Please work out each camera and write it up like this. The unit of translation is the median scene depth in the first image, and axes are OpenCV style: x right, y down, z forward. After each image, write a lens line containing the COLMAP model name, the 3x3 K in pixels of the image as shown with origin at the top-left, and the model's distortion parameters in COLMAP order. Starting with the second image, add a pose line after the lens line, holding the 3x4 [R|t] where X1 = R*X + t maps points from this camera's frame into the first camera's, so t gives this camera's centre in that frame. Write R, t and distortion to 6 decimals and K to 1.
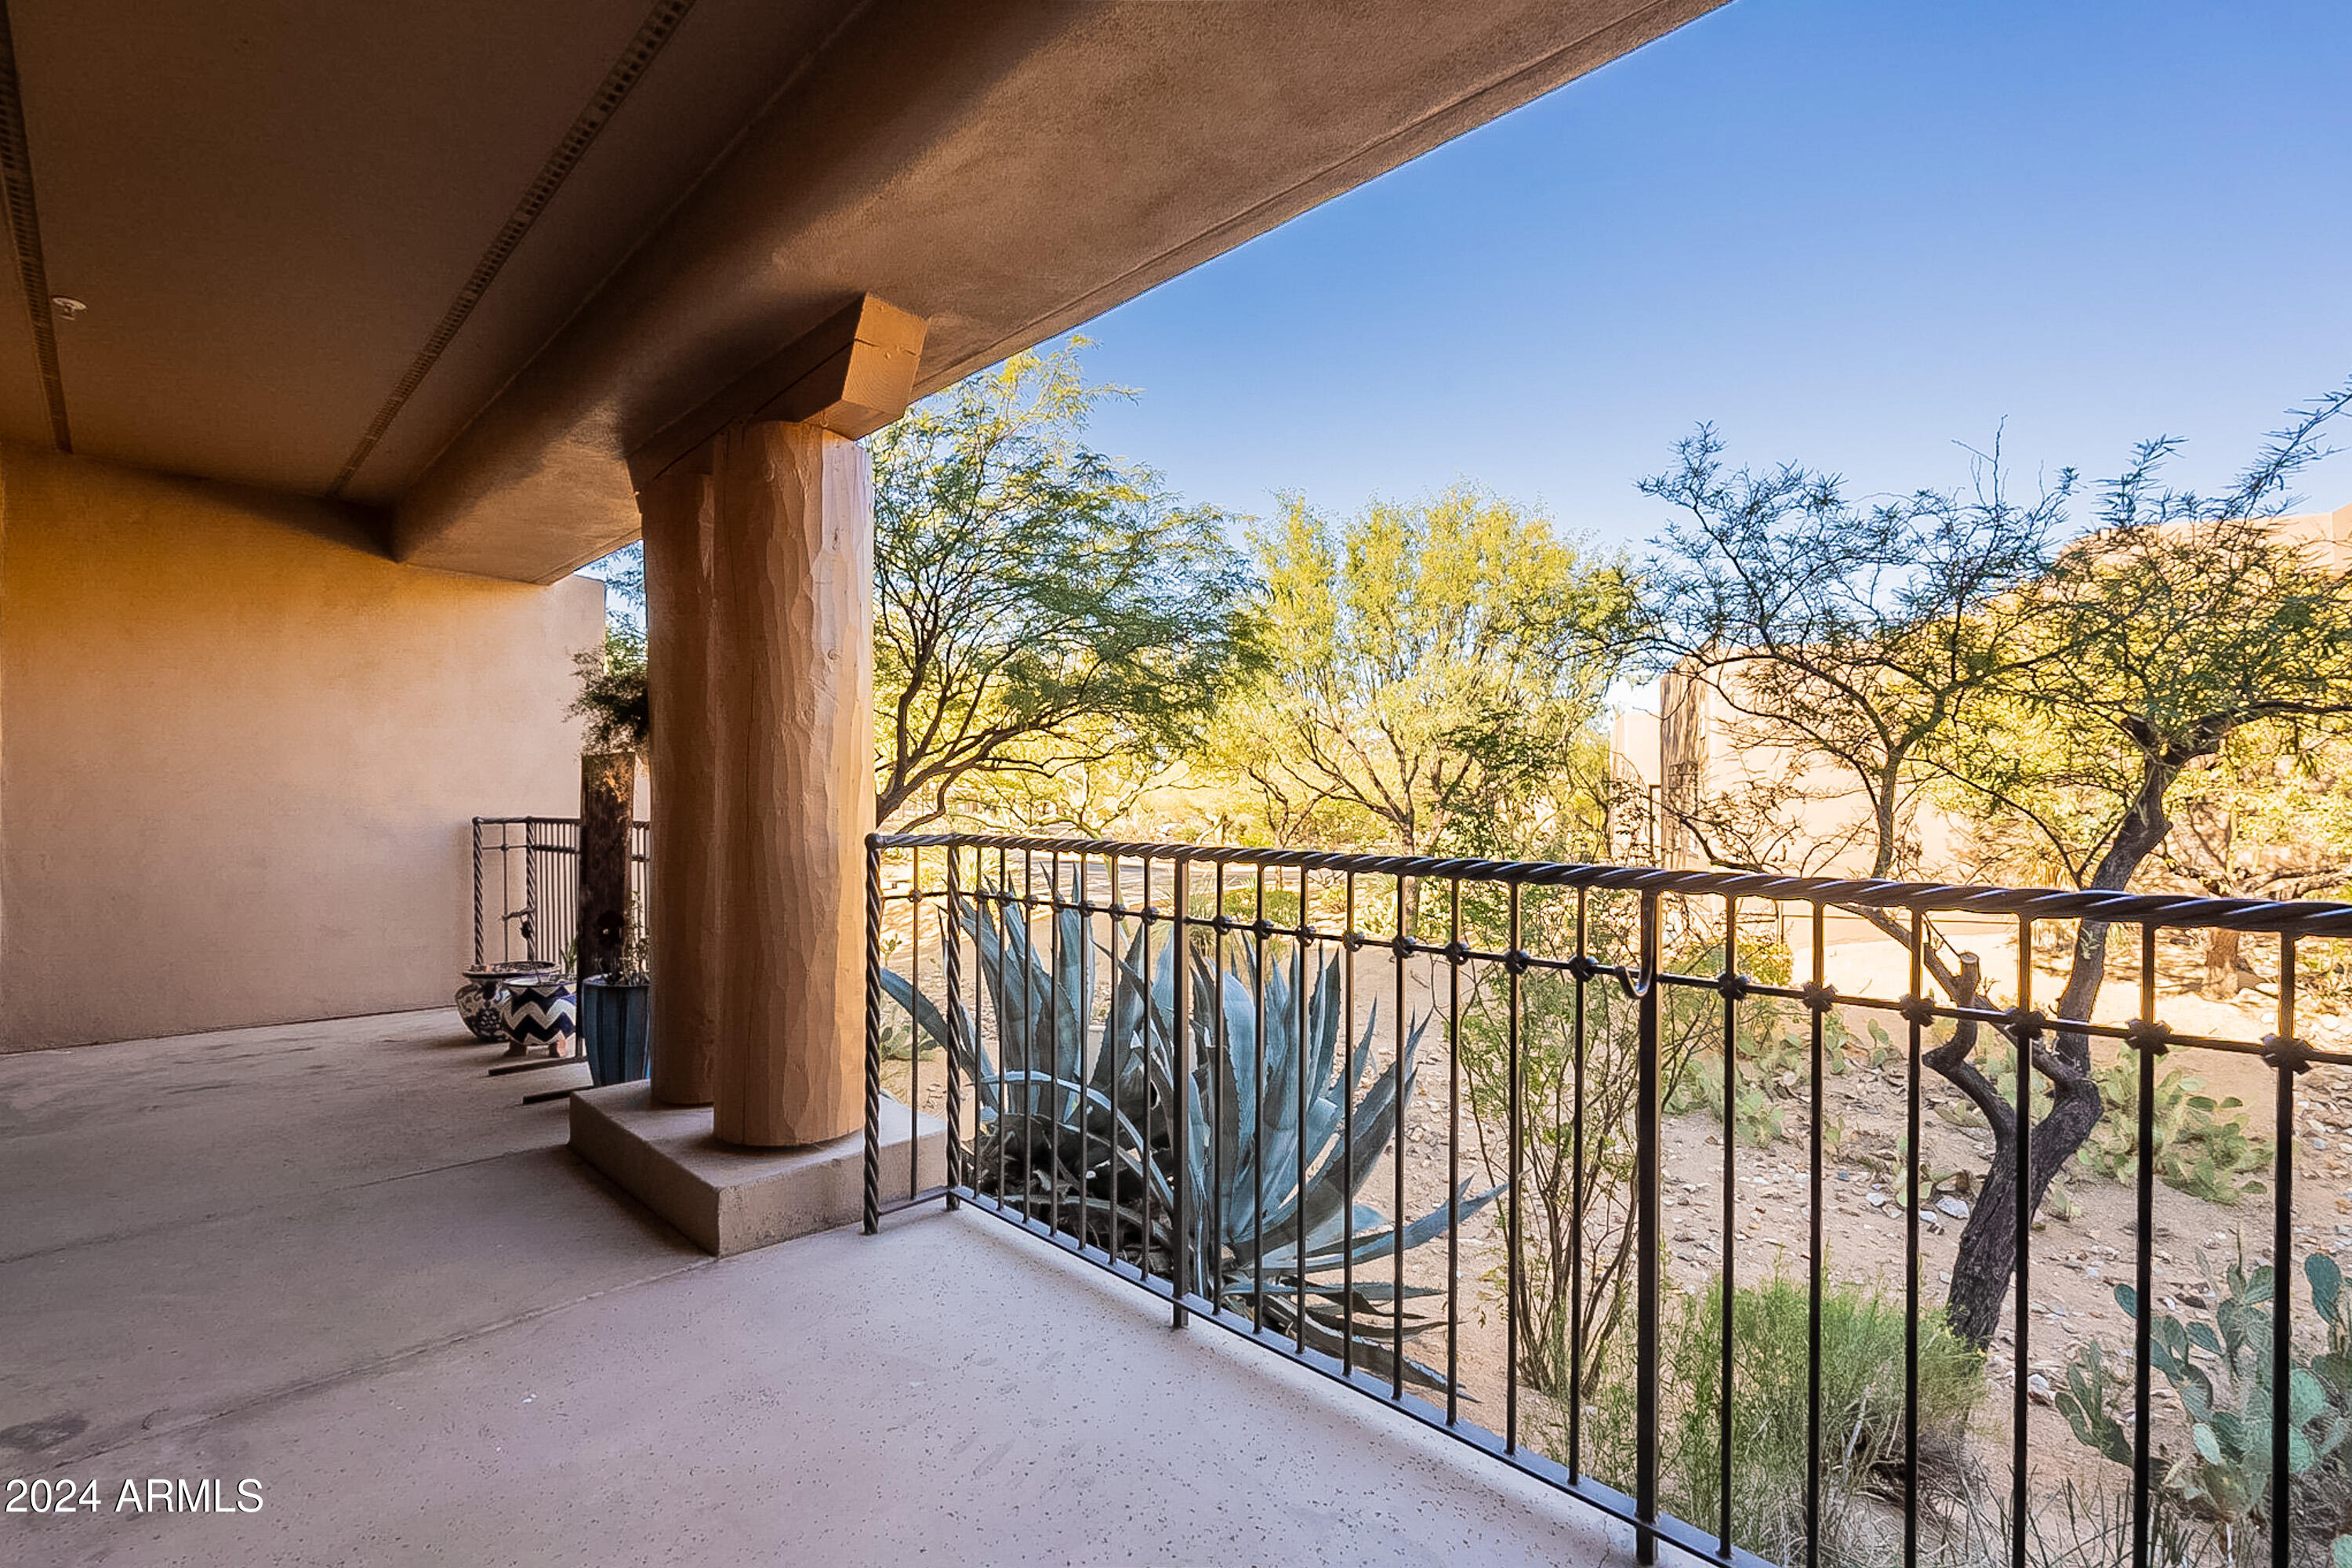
lens RADIAL K [[1071.9, 0, 1176.0], [0, 1071.9, 784.0], [0, 0, 1]] dist [-0.004784, -0.000584]
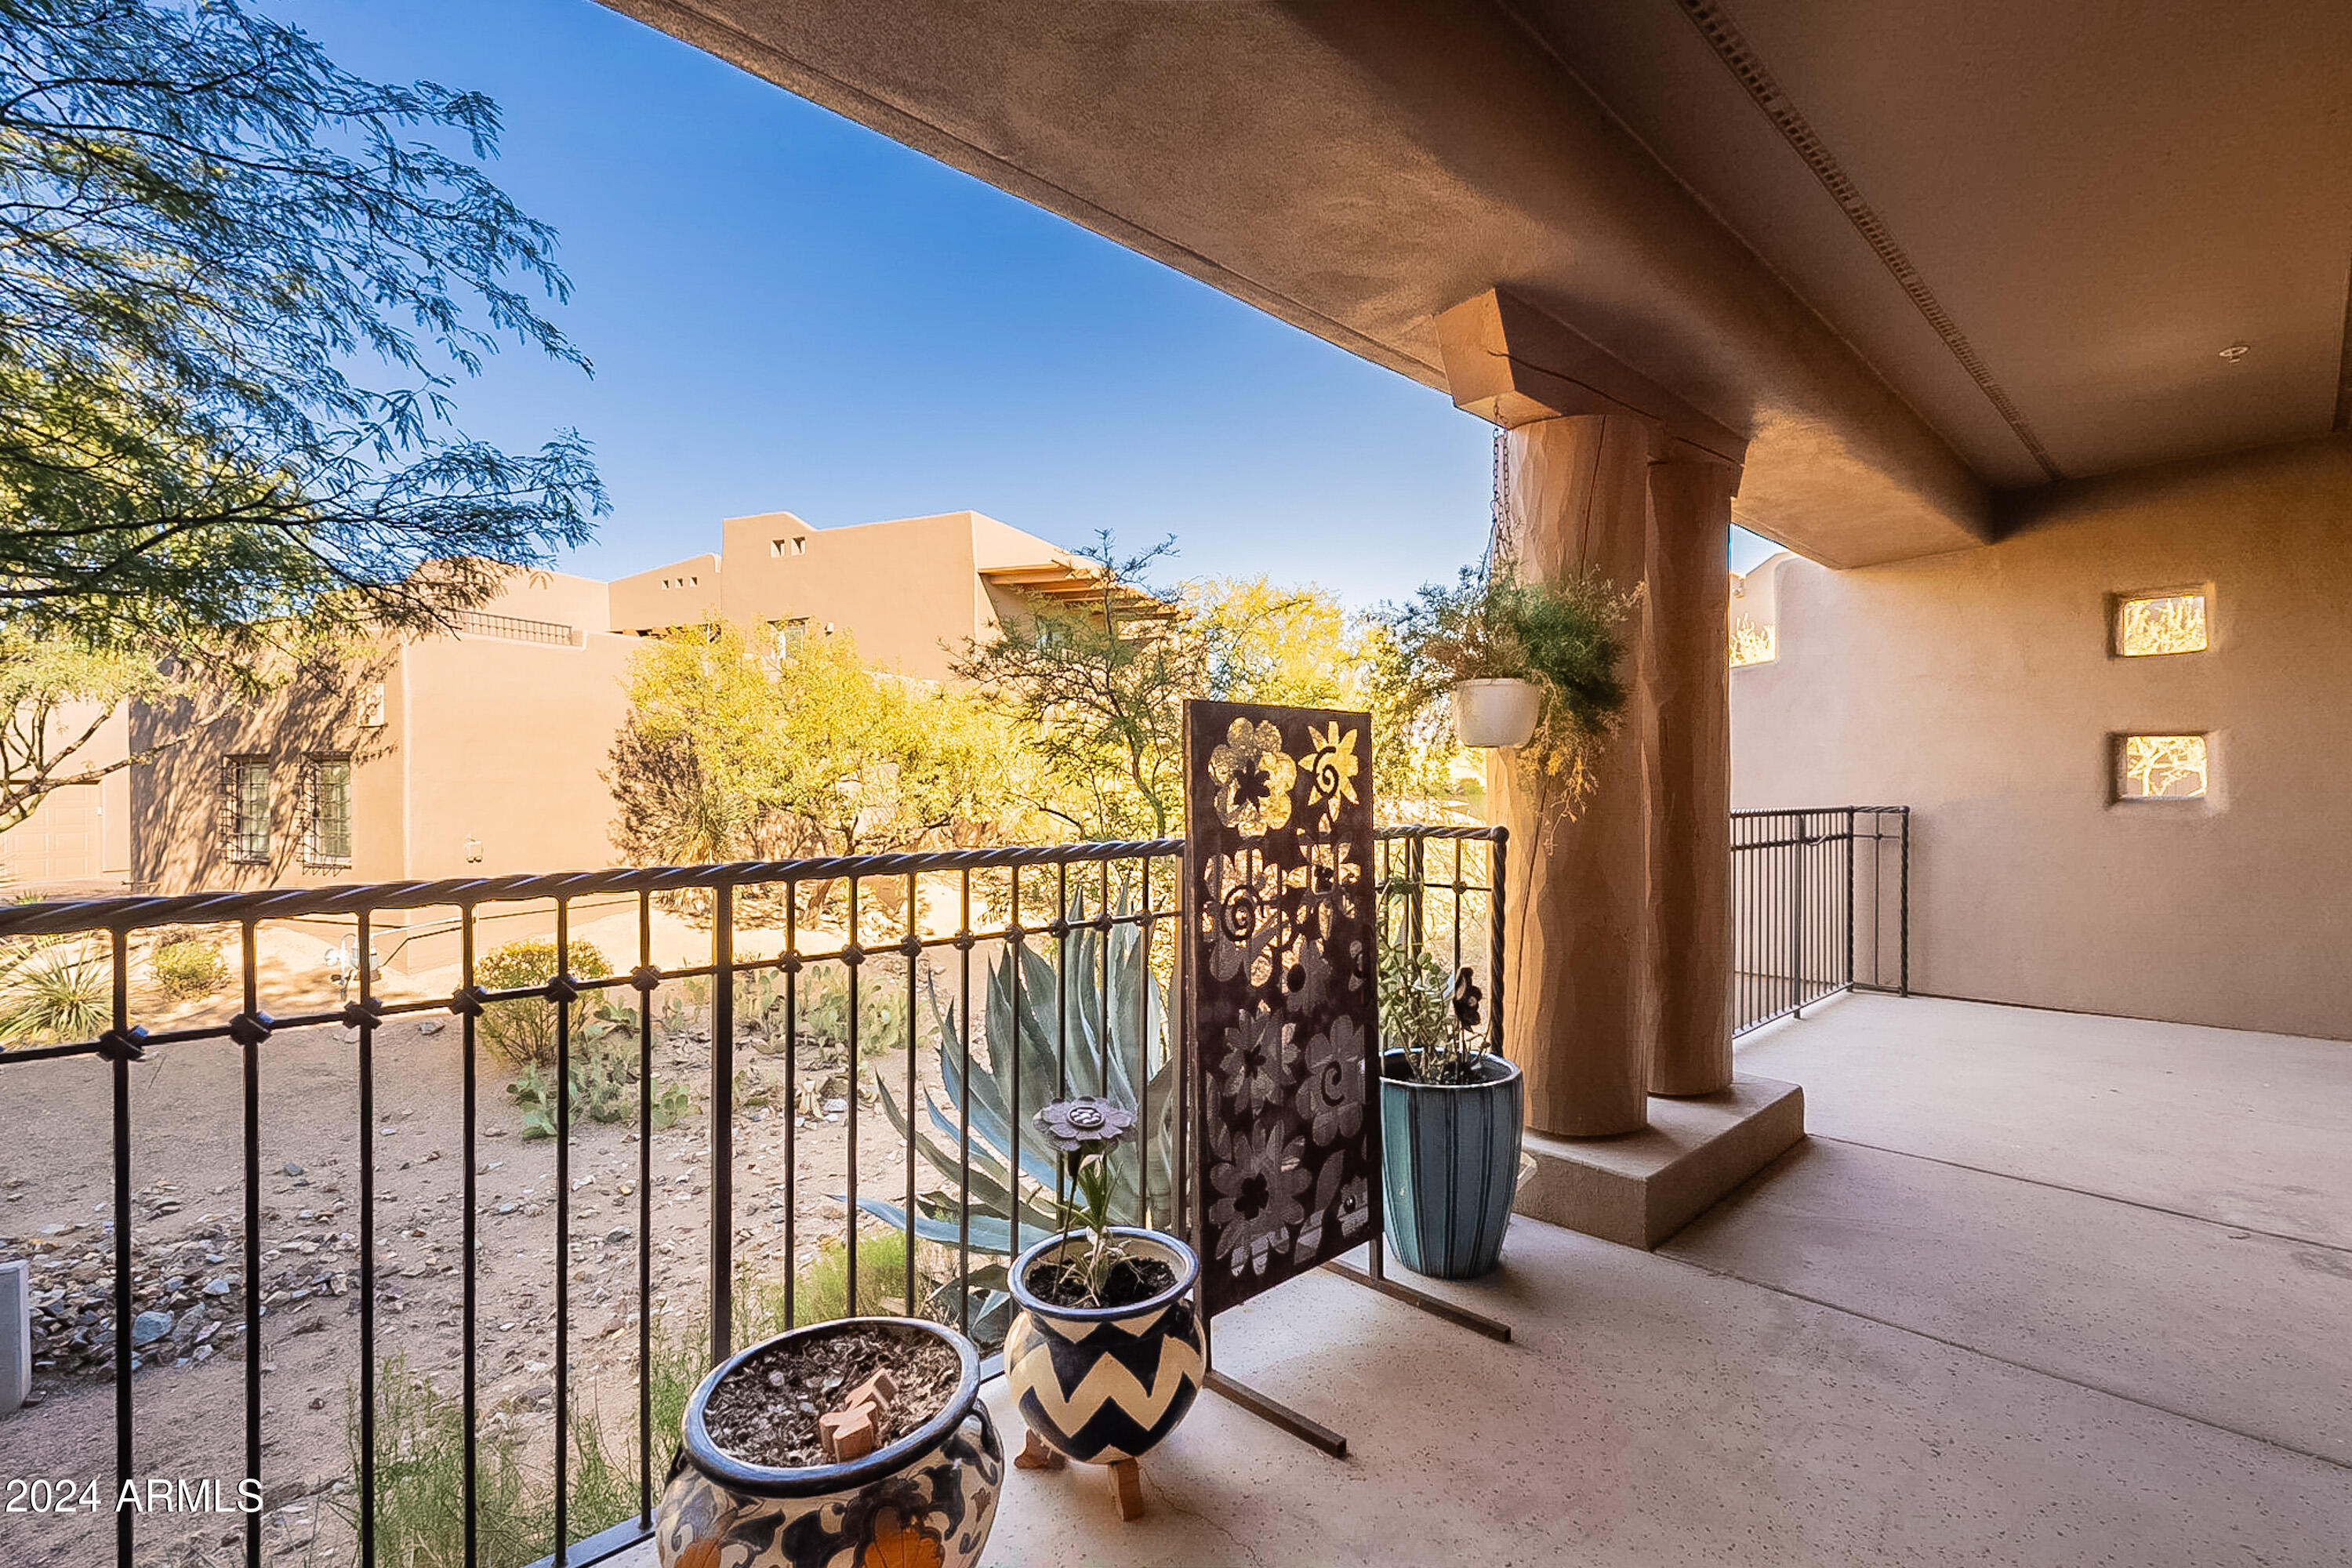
lens RADIAL K [[1031.0, 0, 1174.6], [0, 1031.0, 785.9], [0, 0, 1]] dist [-0.000606, -0.000380]
pose [[0.031579, 0.000423, 0.999501, -0.800134], [-0.000941, 0.999999, -0.000394, 0.003788], [-0.999501, -0.000929, 0.031579, 0.801750]]
